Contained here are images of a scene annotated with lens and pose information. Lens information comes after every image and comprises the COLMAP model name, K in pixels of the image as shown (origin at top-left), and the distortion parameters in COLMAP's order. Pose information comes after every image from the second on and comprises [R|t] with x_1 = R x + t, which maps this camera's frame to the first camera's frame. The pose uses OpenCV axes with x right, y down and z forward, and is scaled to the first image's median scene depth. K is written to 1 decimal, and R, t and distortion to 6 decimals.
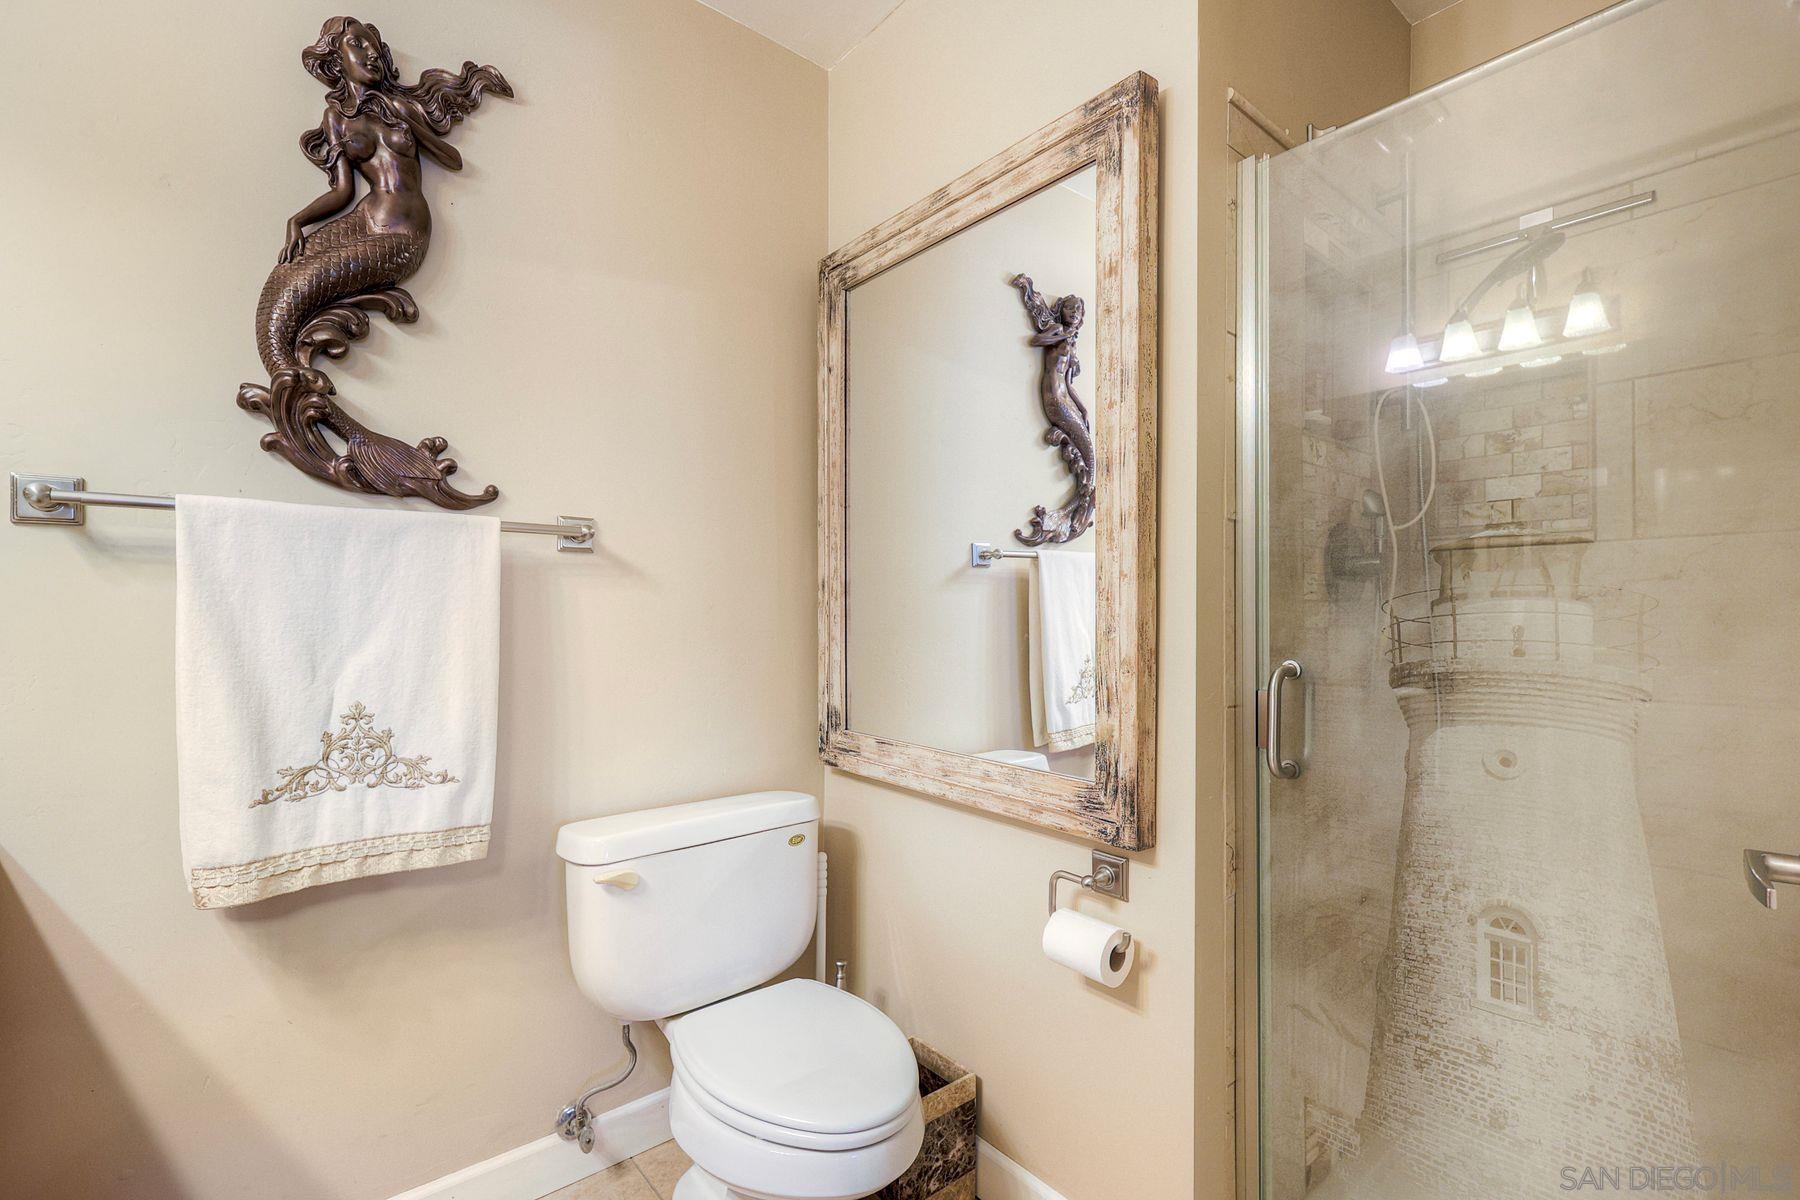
lens RADIAL K [[789.7, 0, 908.8], [0, 789.7, 599.7], [0, 0, 1]] dist [0.000665, -0.000148]
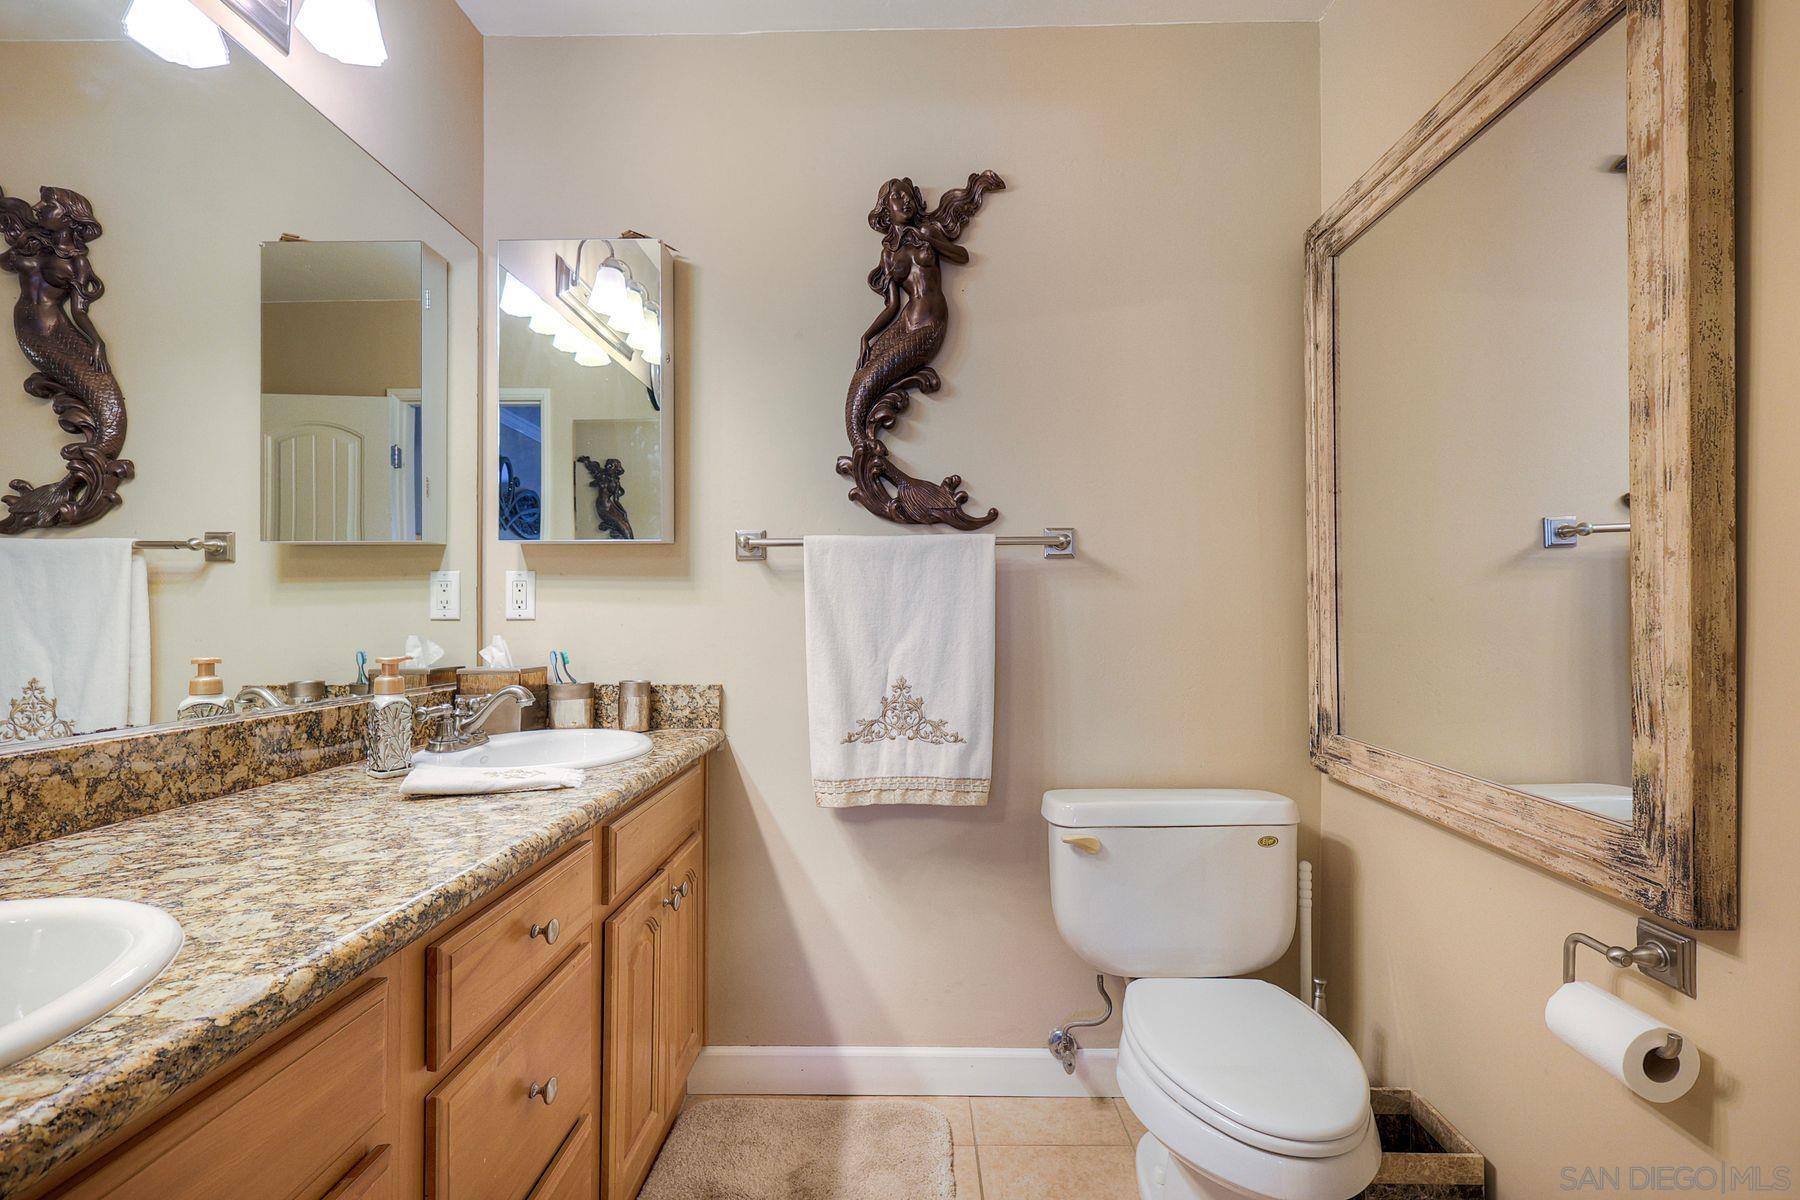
lens RADIAL K [[773.6, 0, 900.0], [0, 773.6, 600.0], [0, 0, 1]] dist [-0.001021, -0.000342]
pose [[0.755666, -0.017426, -0.654725, 0.171175], [0.020150, 0.999791, -0.003354, 0.000590], [0.654647, -0.010658, 0.755860, -0.018121]]
